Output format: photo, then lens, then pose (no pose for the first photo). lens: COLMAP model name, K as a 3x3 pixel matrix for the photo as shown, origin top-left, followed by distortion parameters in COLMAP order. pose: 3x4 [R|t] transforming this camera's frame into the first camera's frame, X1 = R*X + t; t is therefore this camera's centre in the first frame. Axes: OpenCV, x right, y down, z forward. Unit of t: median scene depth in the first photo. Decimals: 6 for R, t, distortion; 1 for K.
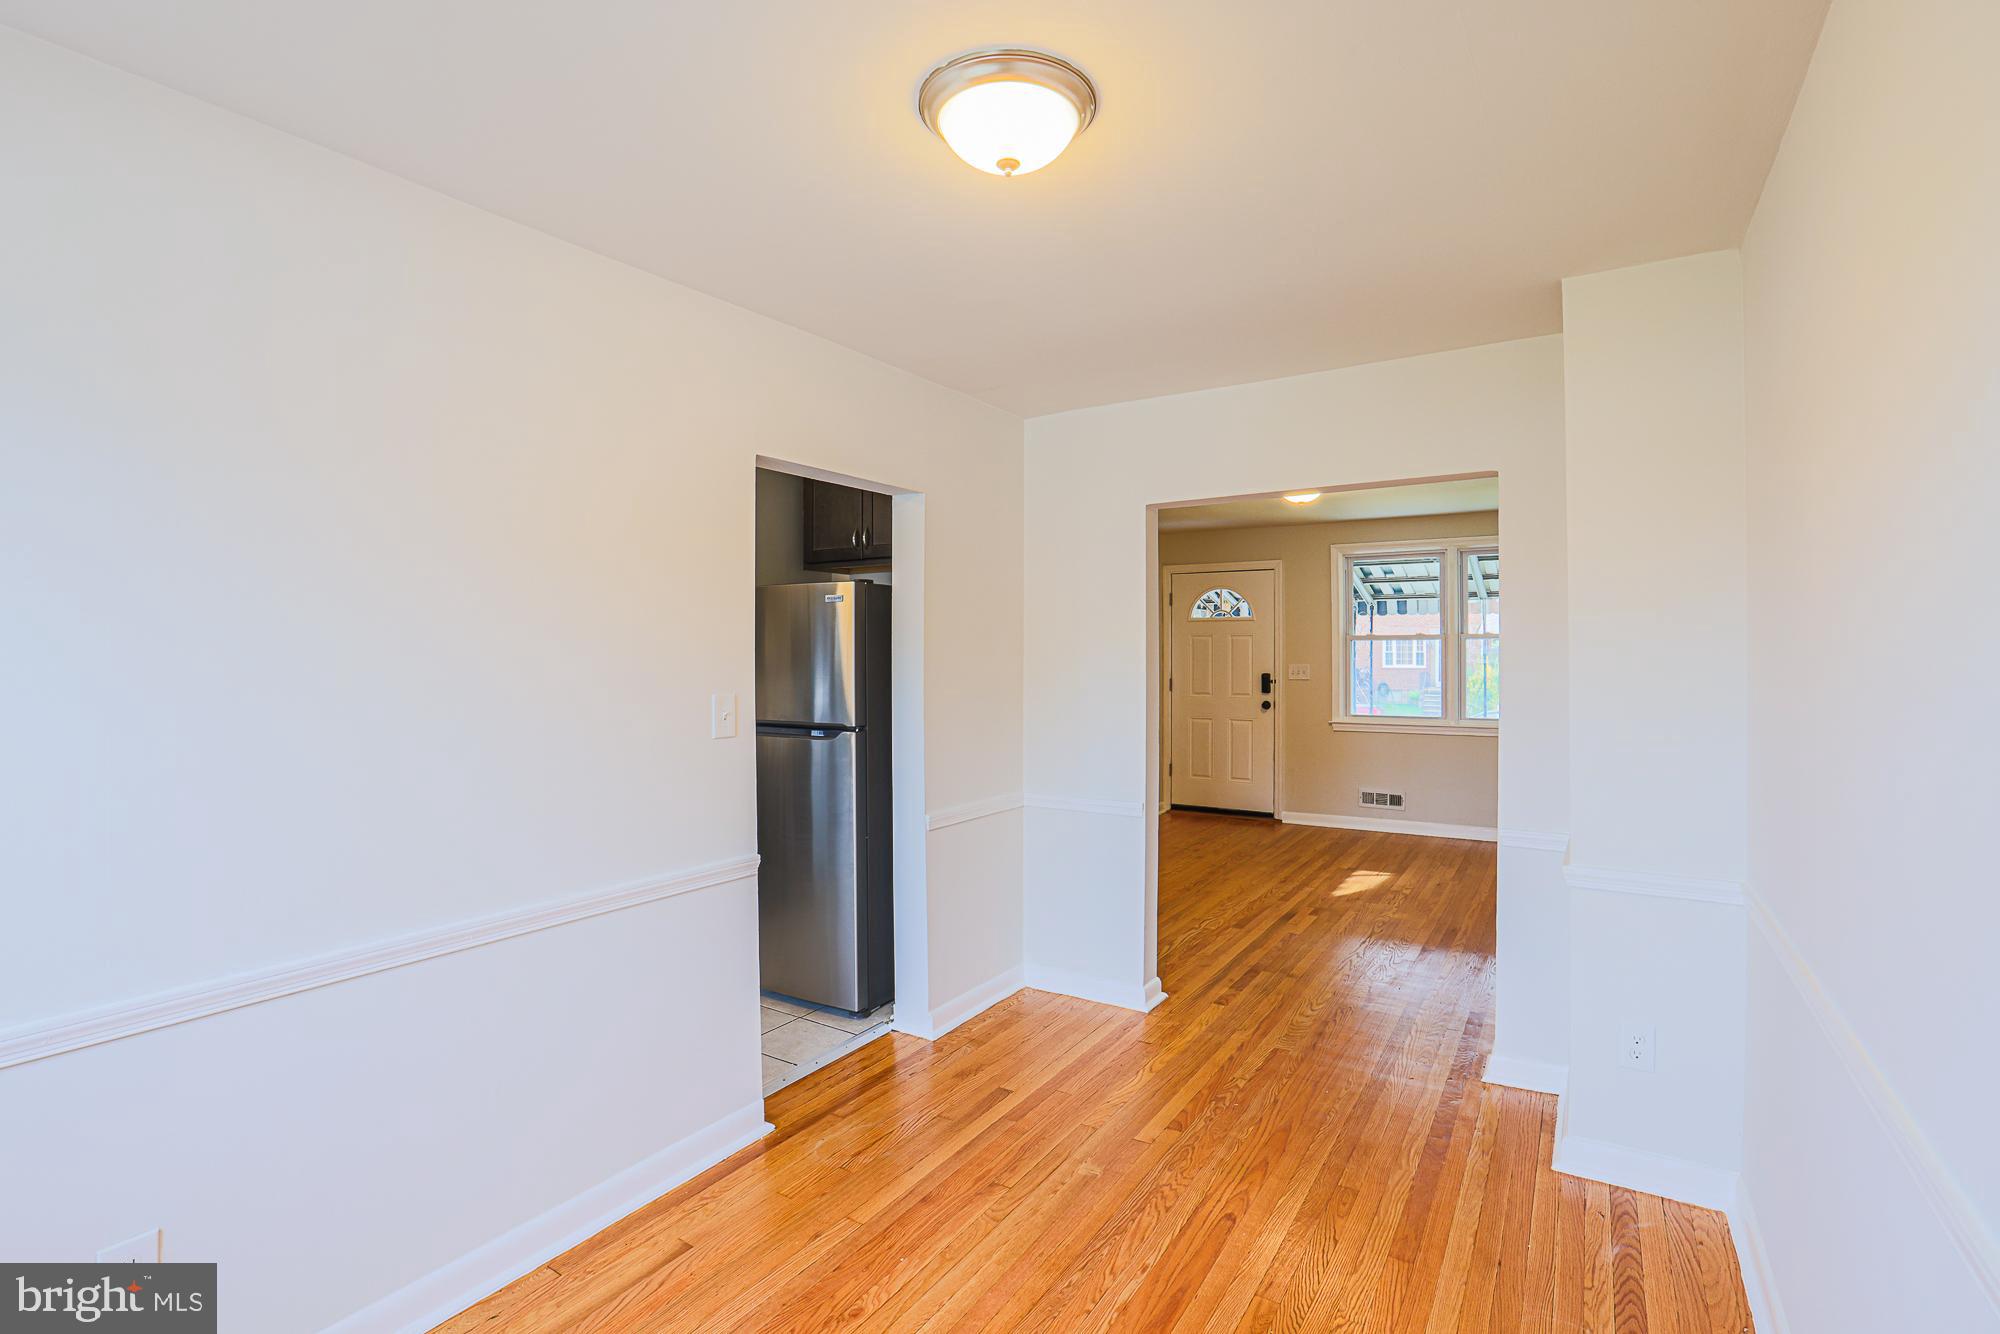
lens RADIAL K [[924.6, 0, 1022.4], [0, 924.6, 655.1], [0, 0, 1]] dist [-0.051348, 0.013755]
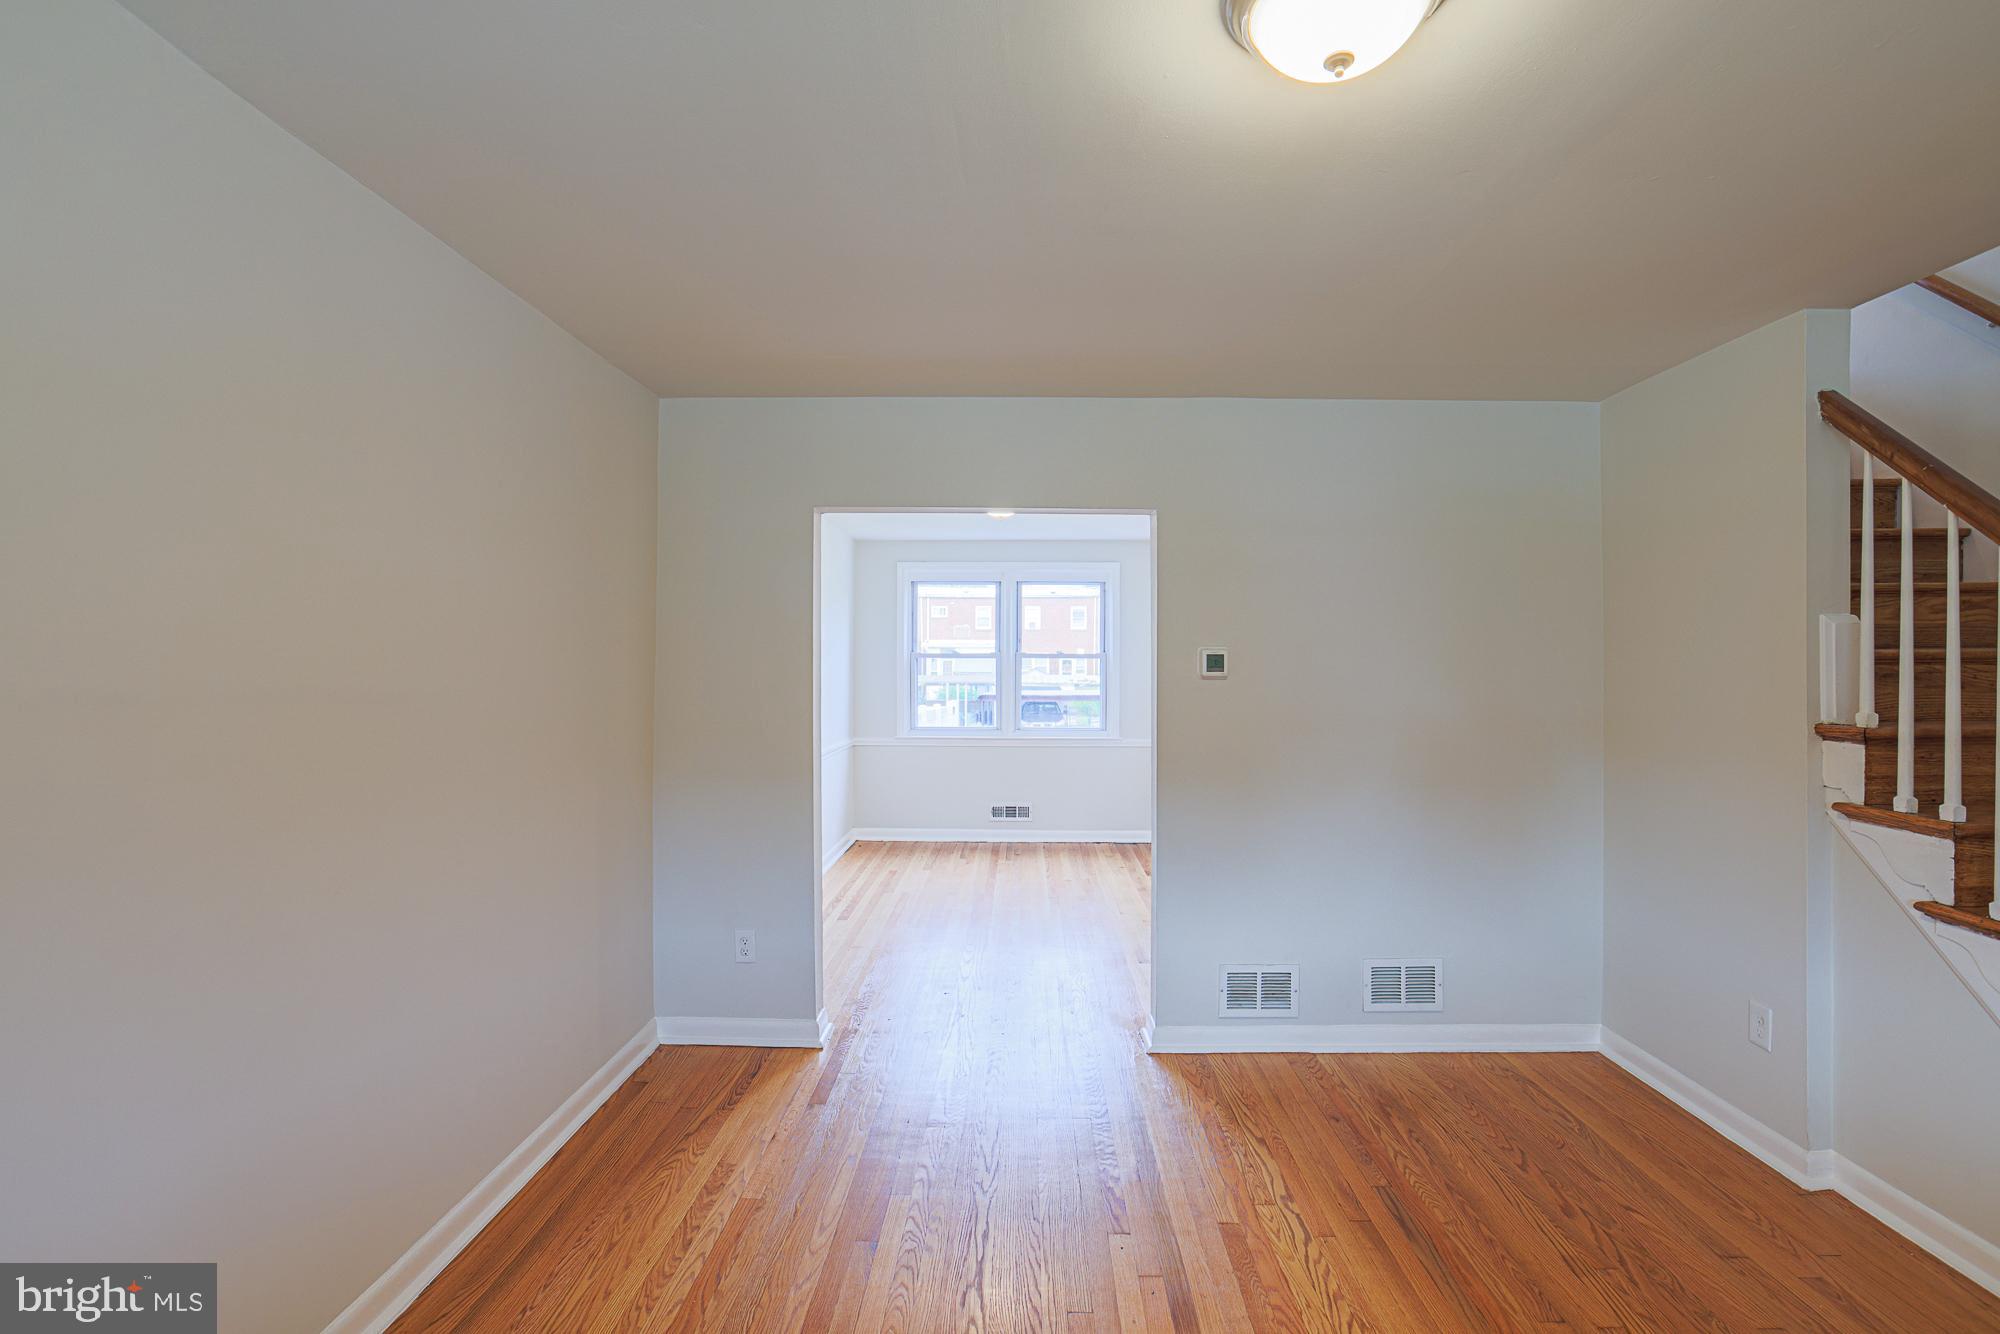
lens RADIAL K [[924.6, 0, 1022.4], [0, 924.6, 655.1], [0, 0, 1]] dist [-0.051348, 0.013755]
pose [[-0.852783, -0.002061, -0.522262, 0.365735], [-0.000117, 0.999993, -0.003754, -0.006508], [0.522266, -0.003140, -0.852777, 0.848880]]
